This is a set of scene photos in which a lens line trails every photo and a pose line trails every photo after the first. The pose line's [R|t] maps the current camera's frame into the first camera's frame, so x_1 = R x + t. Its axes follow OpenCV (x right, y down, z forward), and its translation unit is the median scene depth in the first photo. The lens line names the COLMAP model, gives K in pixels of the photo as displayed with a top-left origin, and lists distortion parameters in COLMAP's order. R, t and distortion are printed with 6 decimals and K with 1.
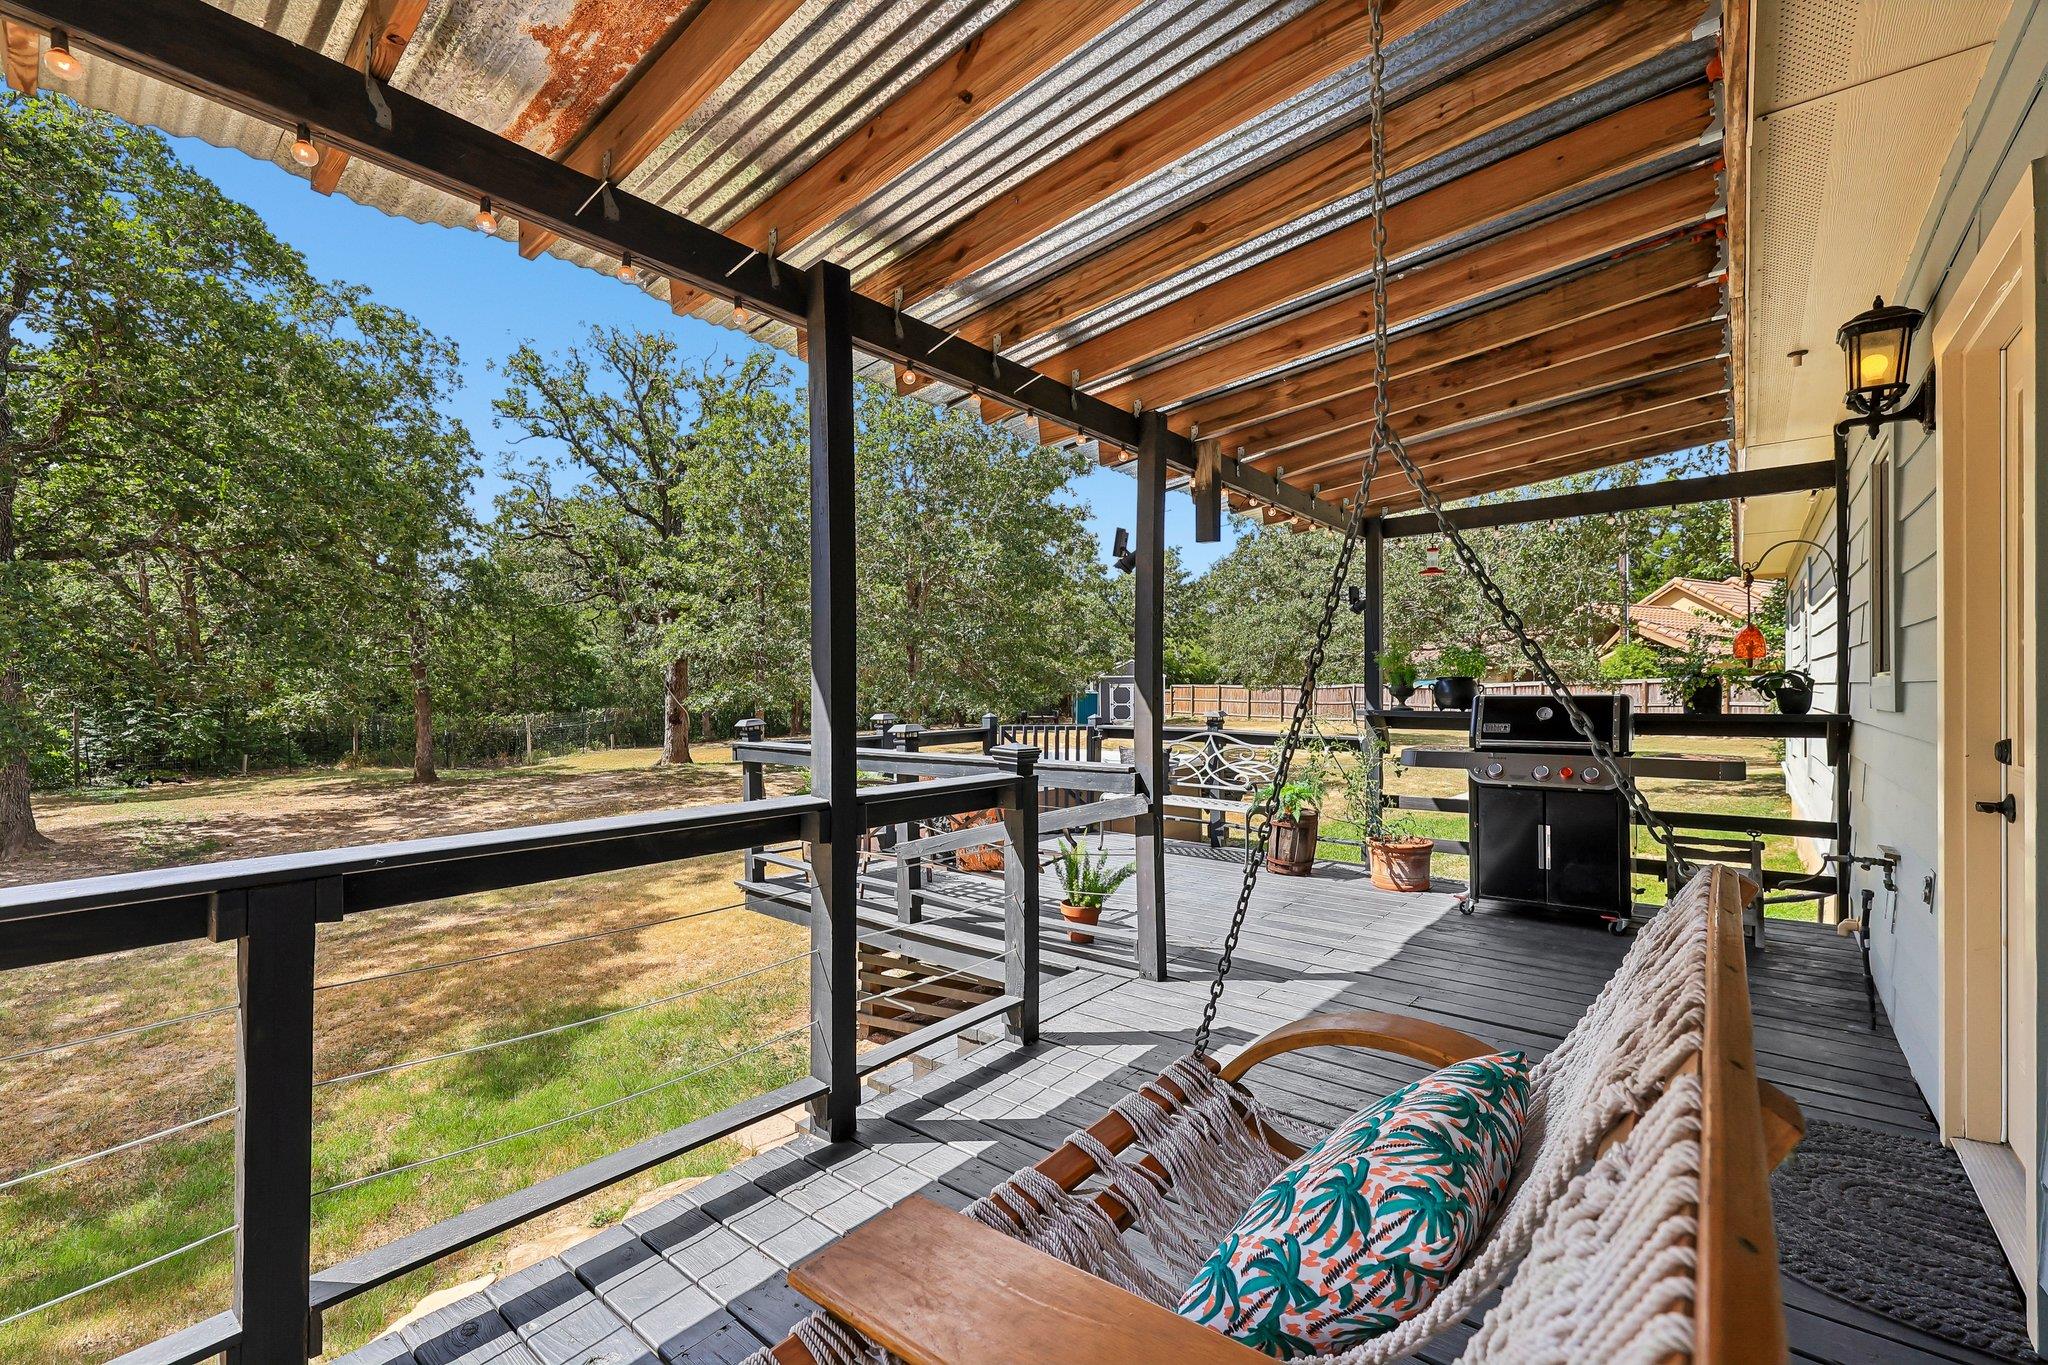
lens RADIAL K [[859.4, 0, 1024.0], [0, 859.4, 682.5], [0, 0, 1]] dist [0.000969, -0.000011]
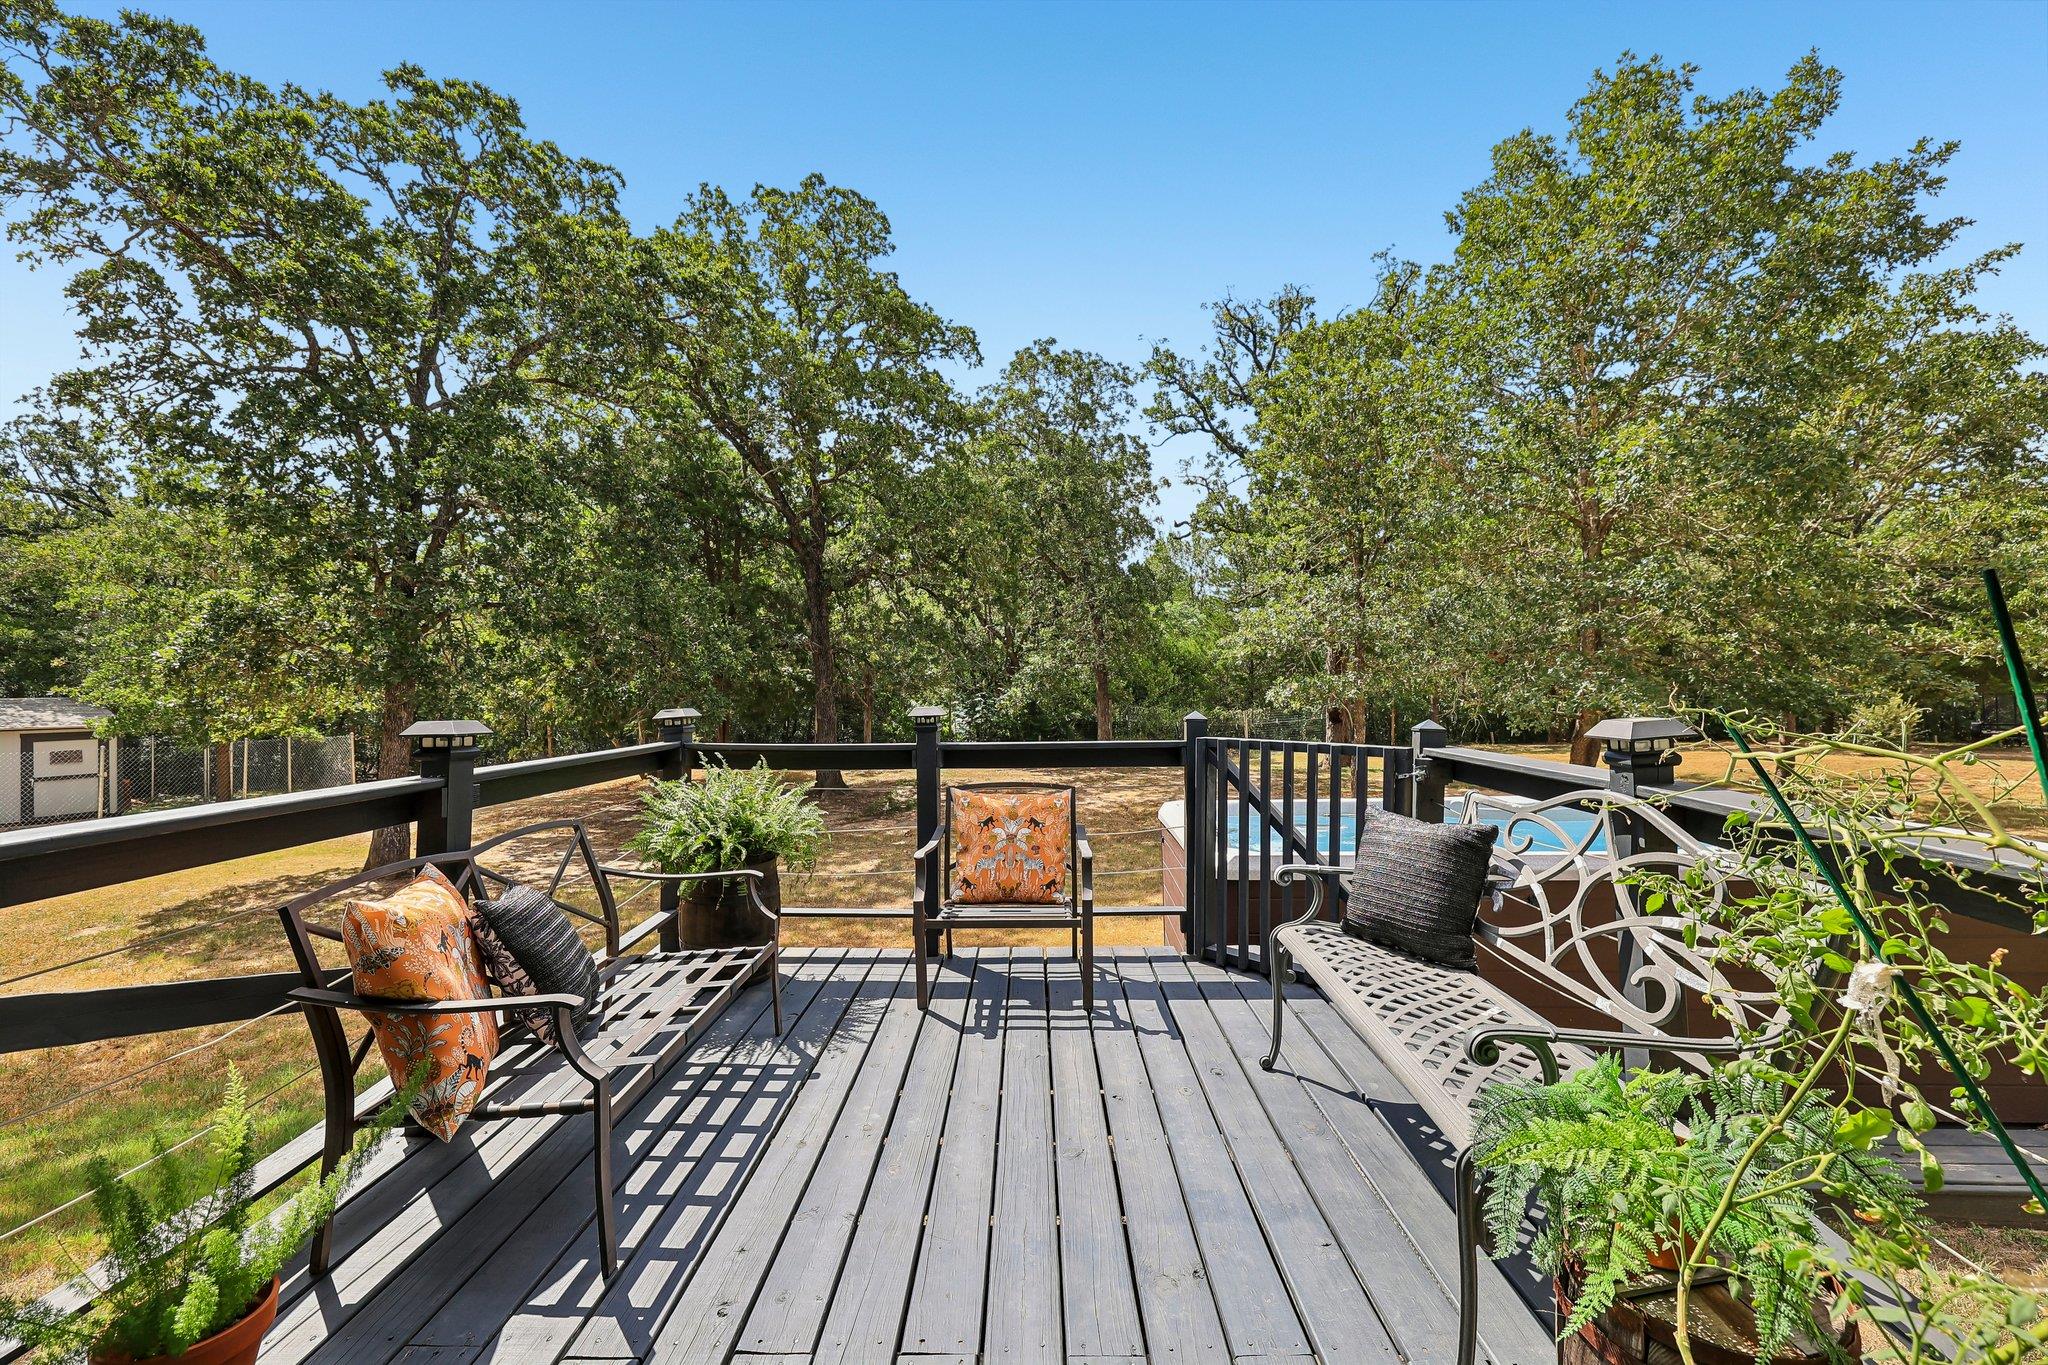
lens RADIAL K [[861.1, 0, 1028.8], [0, 861.1, 677.0], [0, 0, 1]] dist [0.004474, 0.000062]
pose [[0.634772, -0.008979, -0.772647, 0.109771], [0.005417, 0.999960, -0.007169, 0.007126], [0.772680, 0.000365, 0.634795, 0.229339]]
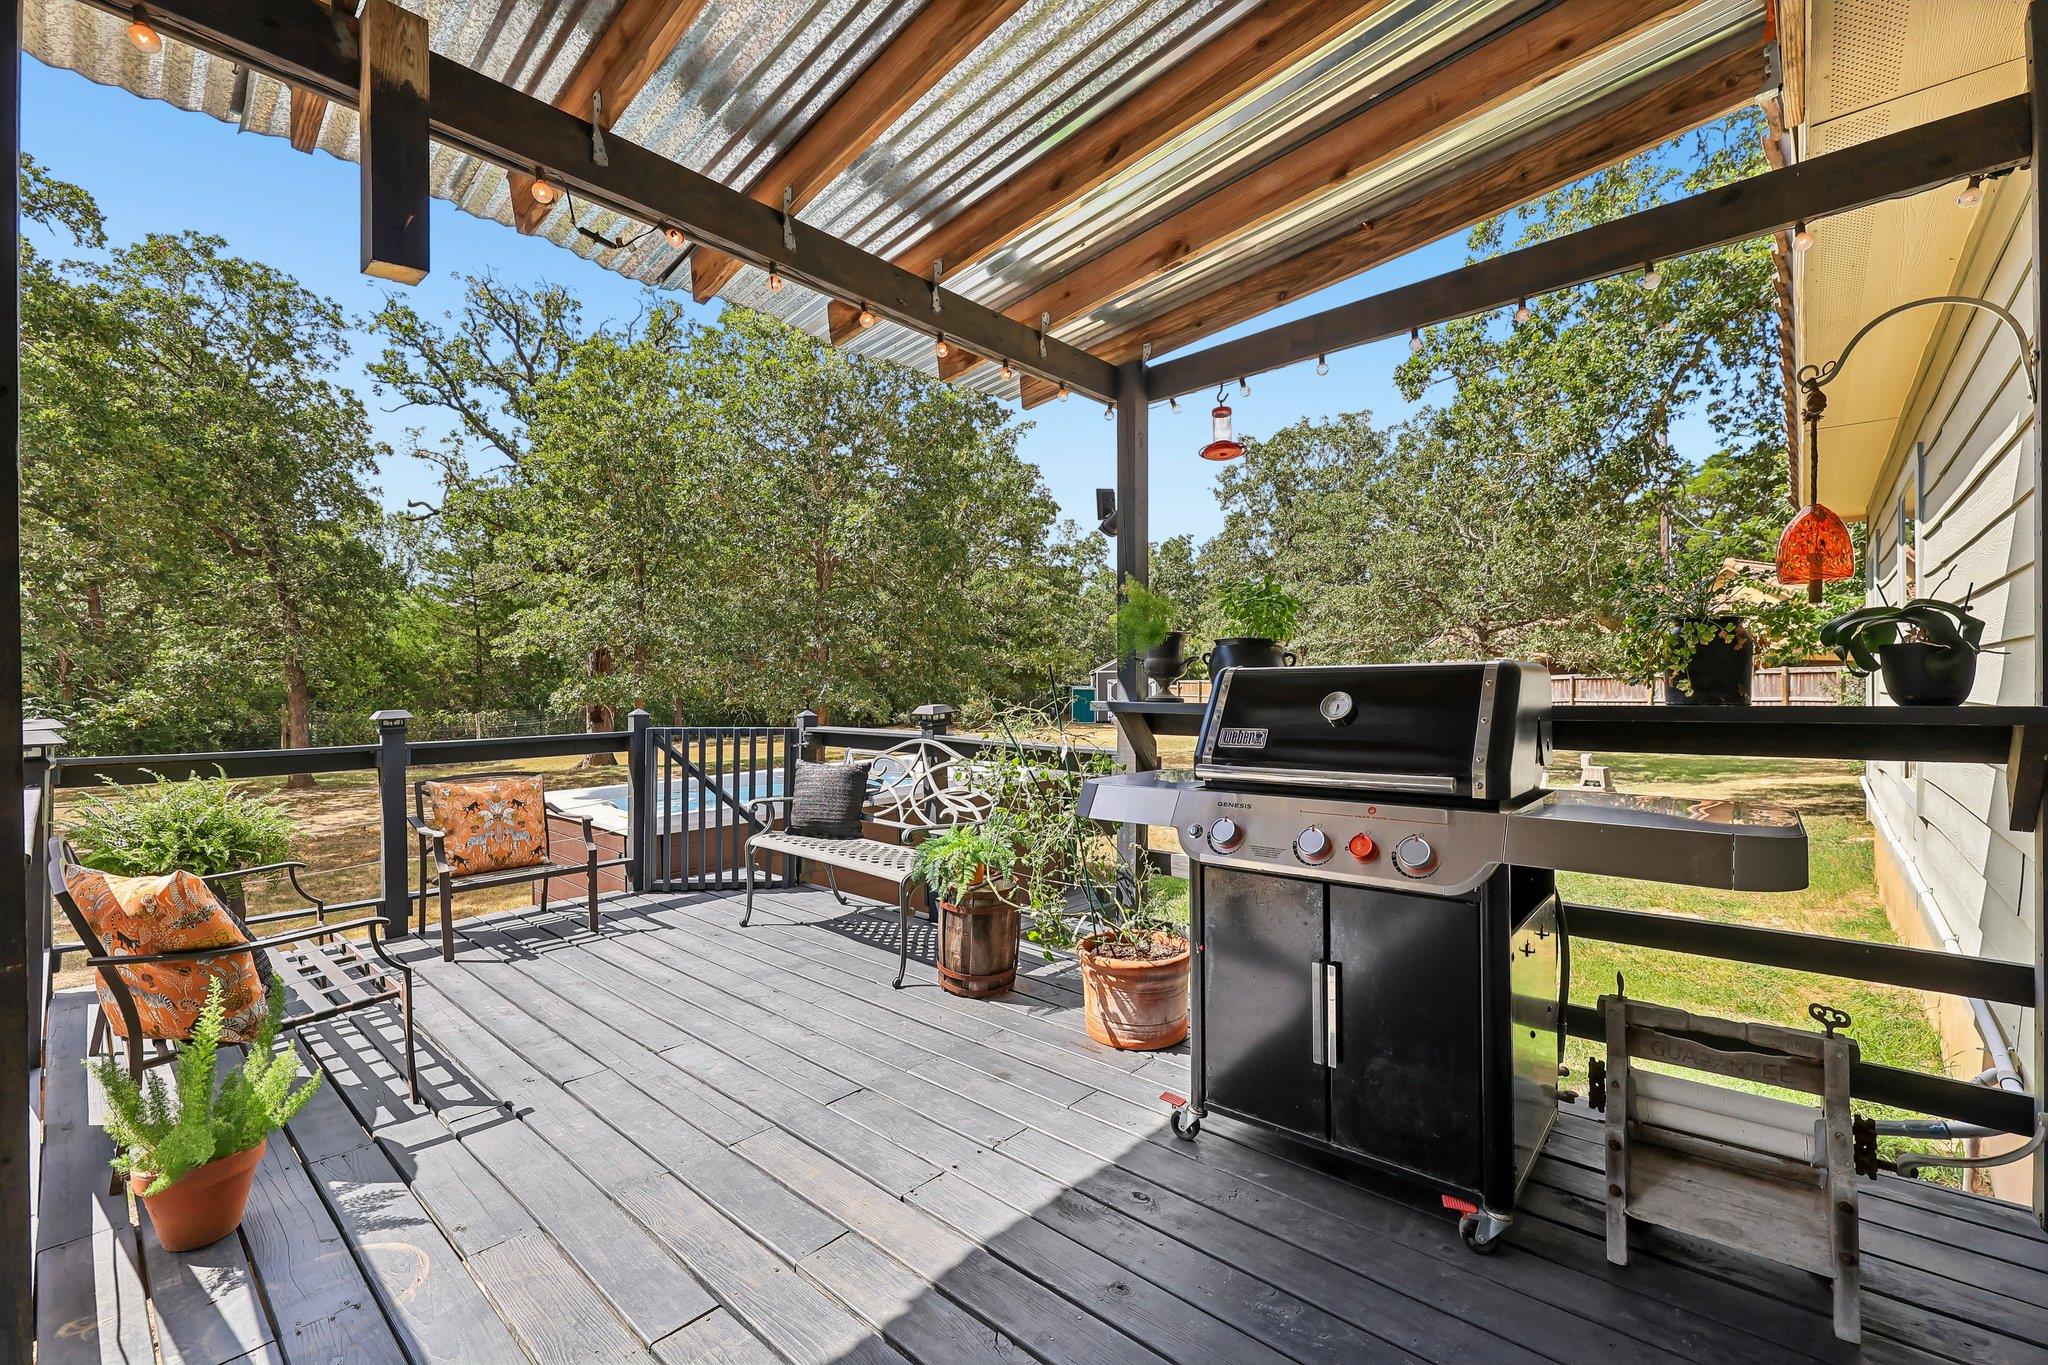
lens RADIAL K [[861.1, 0, 1019.6], [0, 861.1, 681.0], [0, 0, 1]] dist [0.001126, -0.000224]
pose [[0.999076, -0.001599, -0.042943, 0.108546], [0.001650, 0.999998, 0.001156, 0.005126], [0.042941, -0.001225, 0.999077, 0.129086]]
